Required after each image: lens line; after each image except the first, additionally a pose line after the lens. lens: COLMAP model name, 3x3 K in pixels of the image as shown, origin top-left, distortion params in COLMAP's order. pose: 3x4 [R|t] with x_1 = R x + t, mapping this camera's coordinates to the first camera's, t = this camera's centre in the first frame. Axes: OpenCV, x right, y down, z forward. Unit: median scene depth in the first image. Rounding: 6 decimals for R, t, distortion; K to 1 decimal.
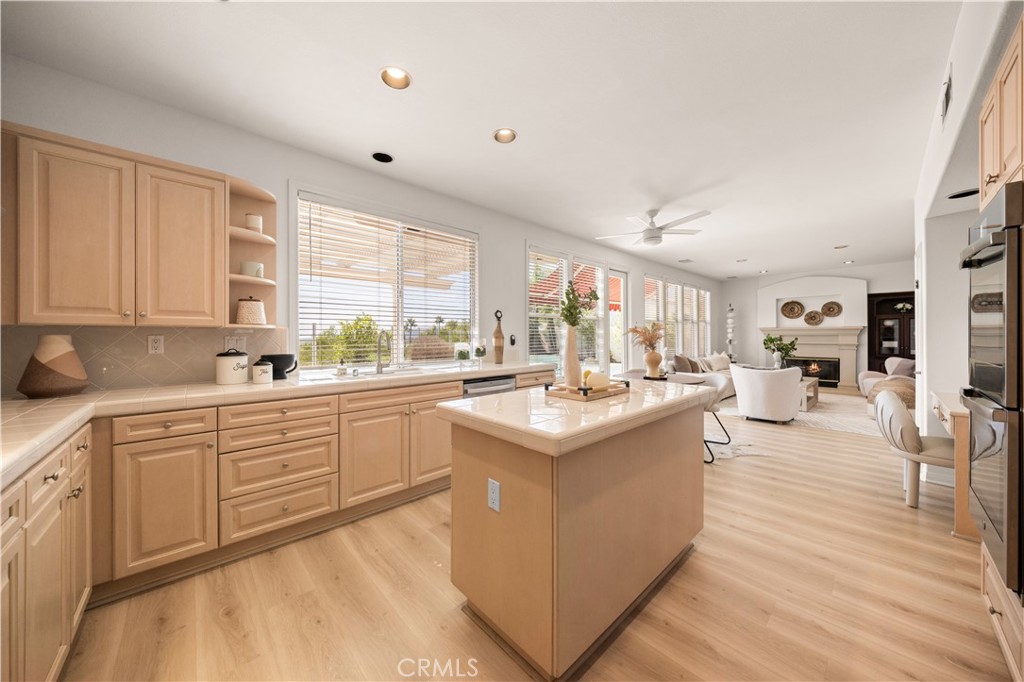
lens RADIAL K [[340.8, 0, 521.0], [0, 340.8, 334.1], [0, 0, 1]] dist [-0.008383, -0.000017]
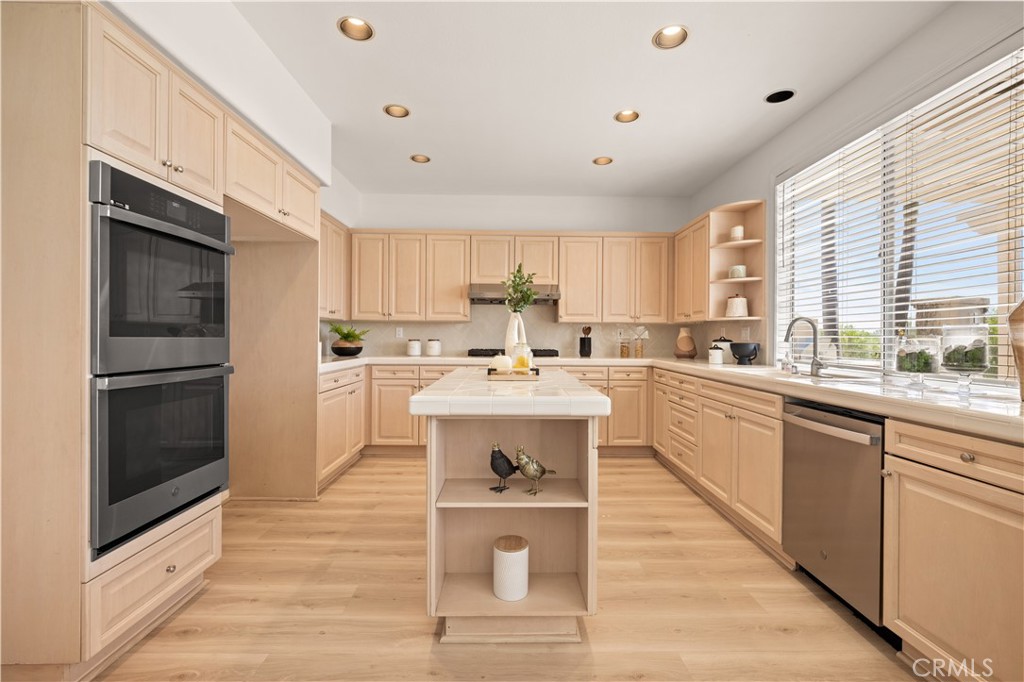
lens RADIAL K [[452.8, 0, 511.8], [0, 452.8, 339.4], [0, 0, 1]] dist [-0.003572, -0.000368]
pose [[-0.679936, 0.003816, -0.733262, 0.291670], [-0.001135, 0.999980, 0.006256, 0.013118], [0.733271, 0.005086, -0.679918, 0.470779]]
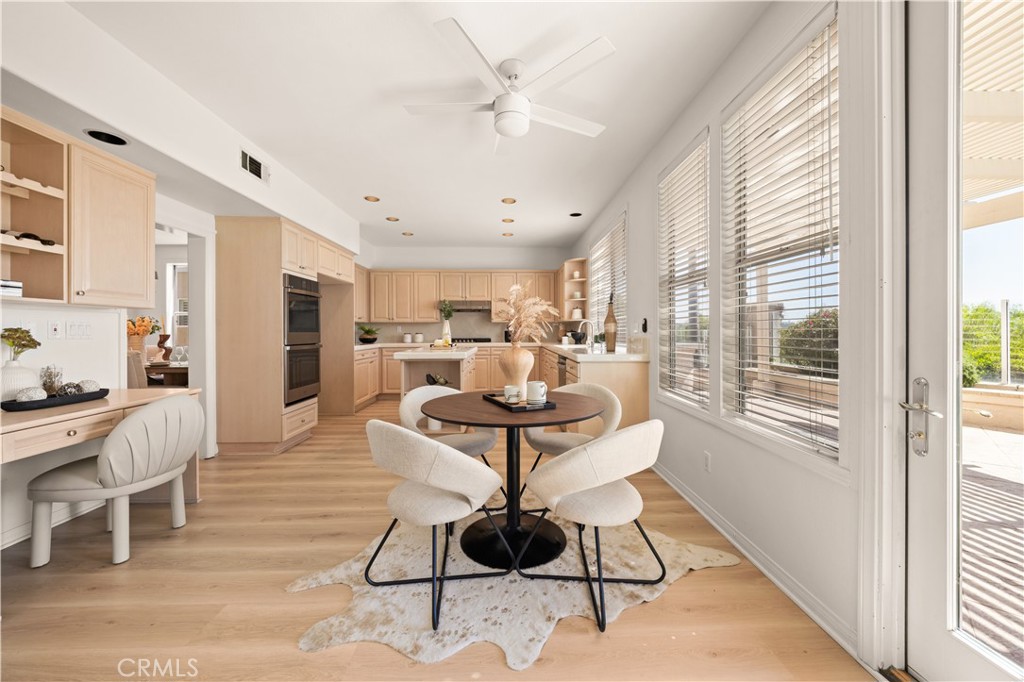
lens RADIAL K [[385.3, 0, 514.7], [0, 385.3, 333.4], [0, 0, 1]] dist [0.001657, 0.000034]
pose [[-0.662839, 0.011494, -0.748674, 0.449214], [0.009757, 0.999930, 0.006713, 0.014410], [0.748698, -0.002855, -0.662905, 0.759737]]
